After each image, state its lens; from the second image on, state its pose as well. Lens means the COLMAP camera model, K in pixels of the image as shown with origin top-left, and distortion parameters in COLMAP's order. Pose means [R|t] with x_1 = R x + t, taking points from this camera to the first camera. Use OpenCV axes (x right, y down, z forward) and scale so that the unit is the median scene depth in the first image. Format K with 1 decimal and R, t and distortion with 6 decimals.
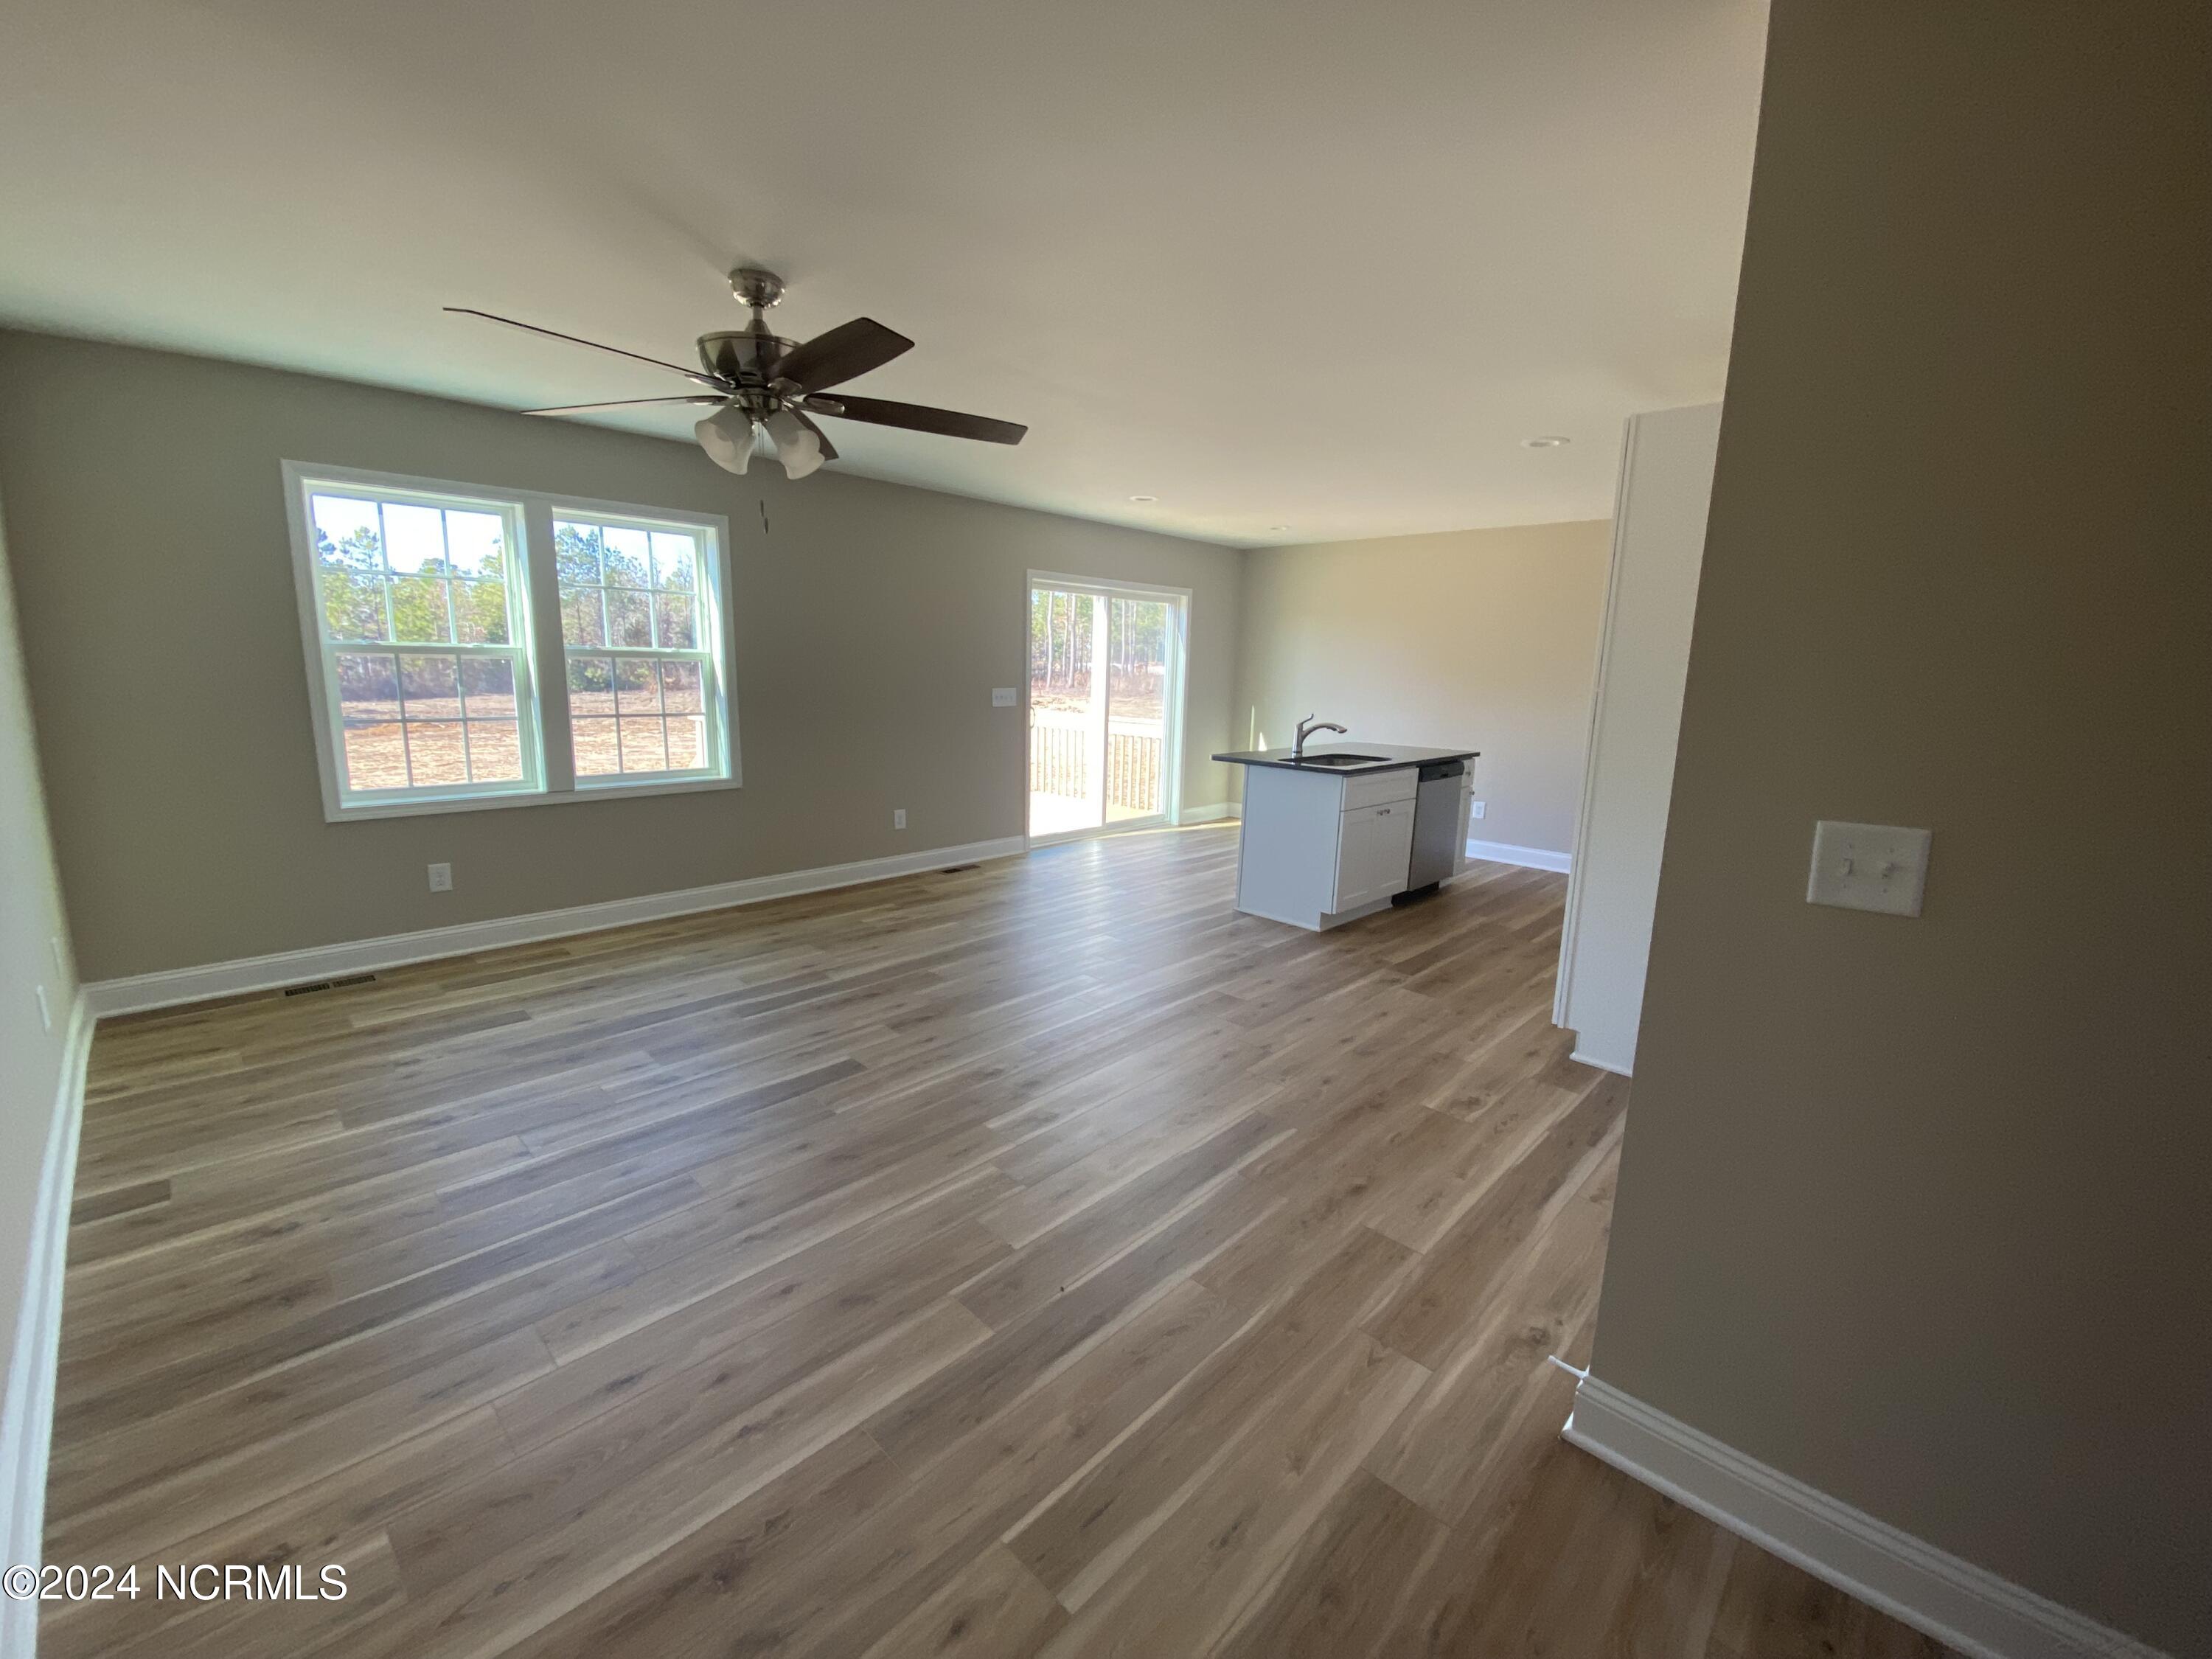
lens RADIAL K [[930.5, 0, 1106.0], [0, 930.5, 829.5], [0, 0, 1]] dist [-0.015843, 0.000689]
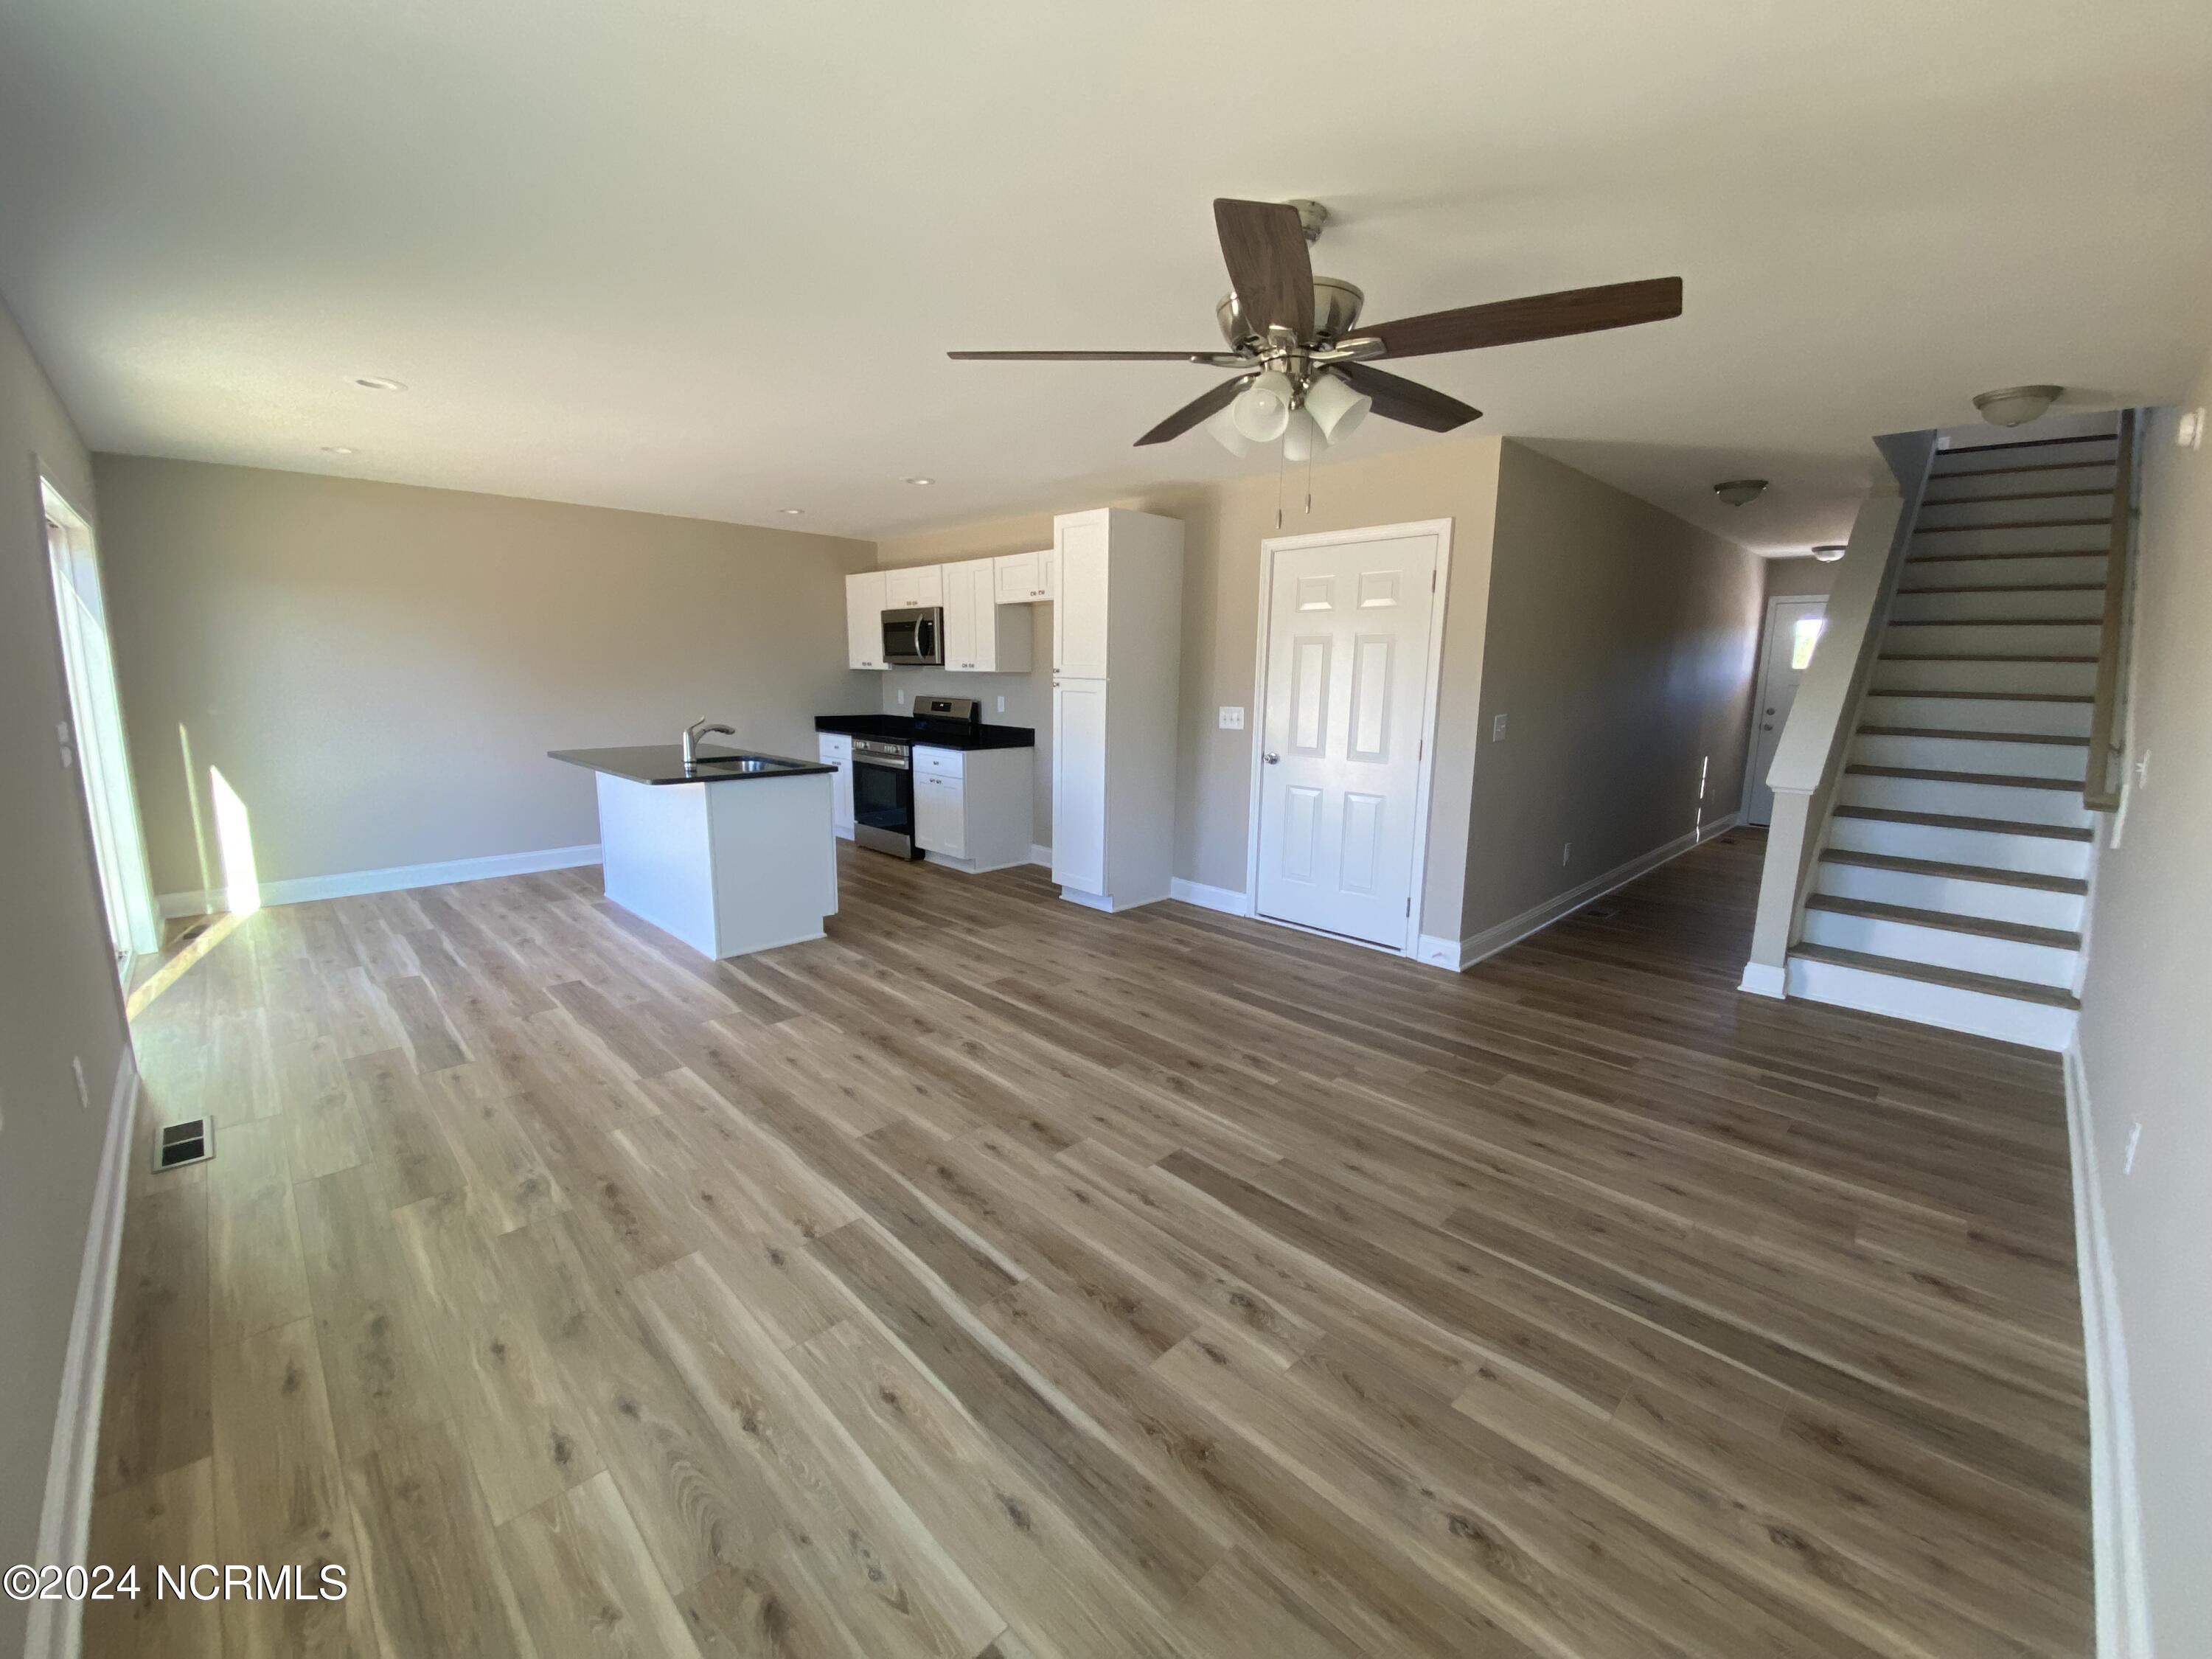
lens RADIAL K [[879.6, 0, 1106.0], [0, 879.6, 829.5], [0, 0, 1]] dist [0.000071, -0.000387]
pose [[0.026566, -0.220261, 0.975079, -0.886567], [0.174024, 0.961548, 0.212463, -0.200295], [-0.984383, 0.164043, 0.063875, 0.846720]]
